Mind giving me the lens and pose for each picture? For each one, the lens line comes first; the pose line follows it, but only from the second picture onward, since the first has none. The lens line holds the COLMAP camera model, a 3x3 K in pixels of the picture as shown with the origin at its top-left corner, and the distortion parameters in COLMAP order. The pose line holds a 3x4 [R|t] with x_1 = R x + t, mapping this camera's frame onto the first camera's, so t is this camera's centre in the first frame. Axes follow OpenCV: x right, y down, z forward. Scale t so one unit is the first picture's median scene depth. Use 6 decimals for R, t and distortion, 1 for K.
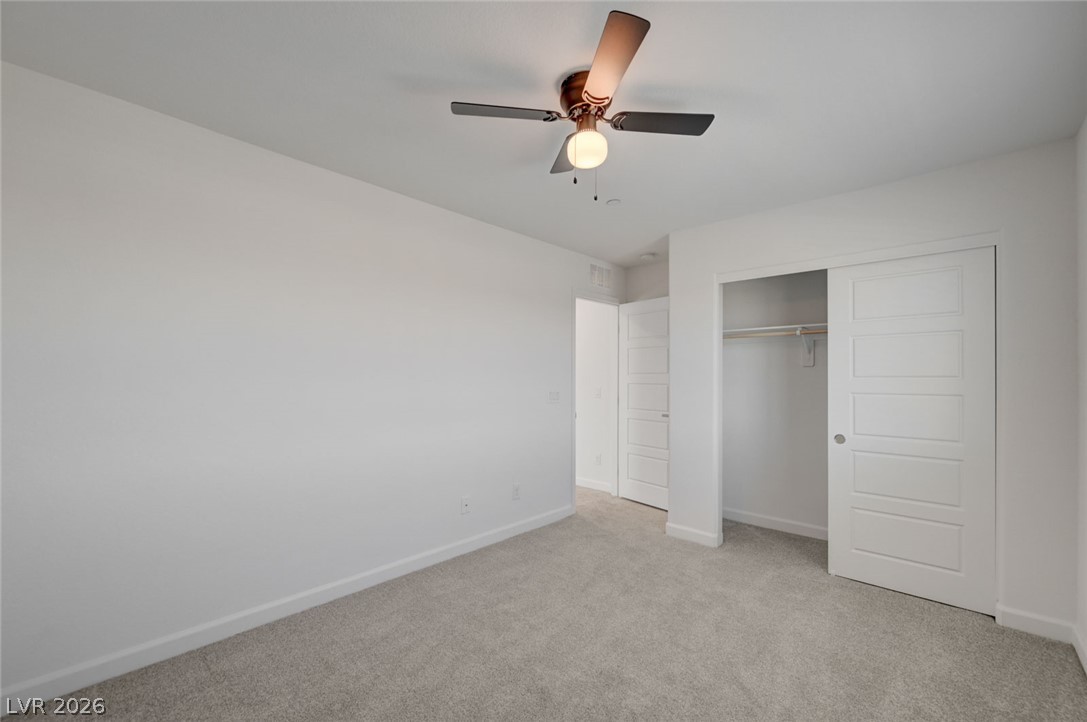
lens RADIAL K [[438.1, 0, 551.1], [0, 438.1, 364.4], [0, 0, 1]] dist [0.000323, 0.000370]
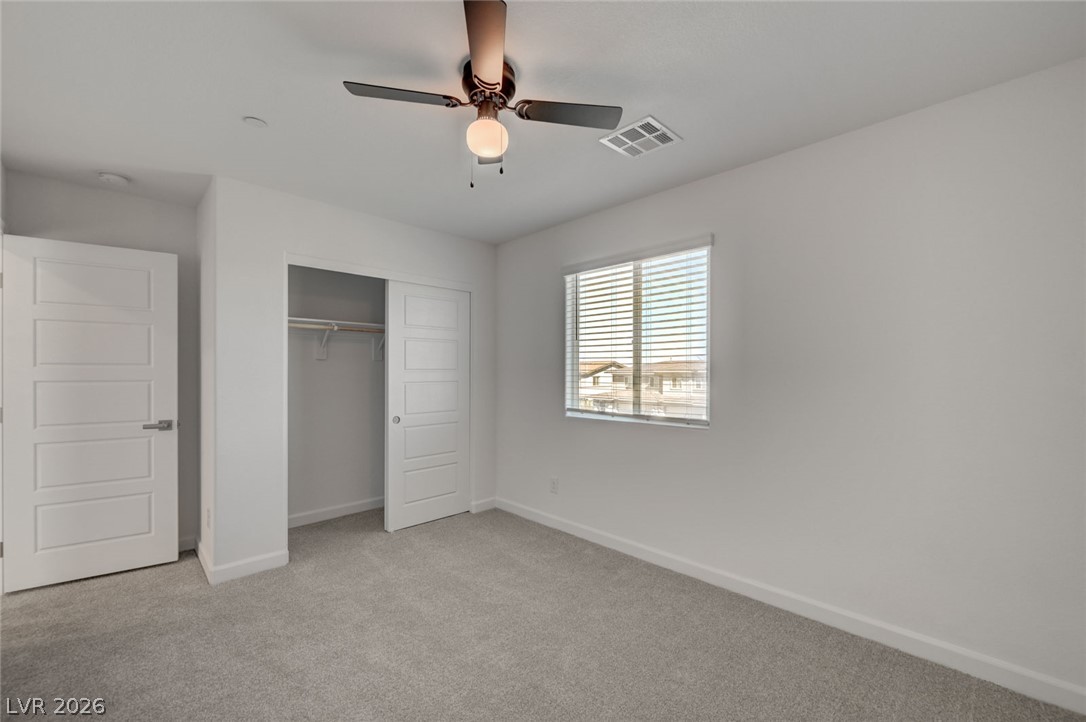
lens RADIAL K [[437.7, 0, 548.4], [0, 437.7, 362.3], [0, 0, 1]] dist [0.000323, 0.000370]
pose [[0.054606, 0.013793, 0.998413, -0.544094], [-0.029861, 0.999480, -0.012175, 0.009558], [-0.998061, -0.029149, 0.054989, 0.497466]]
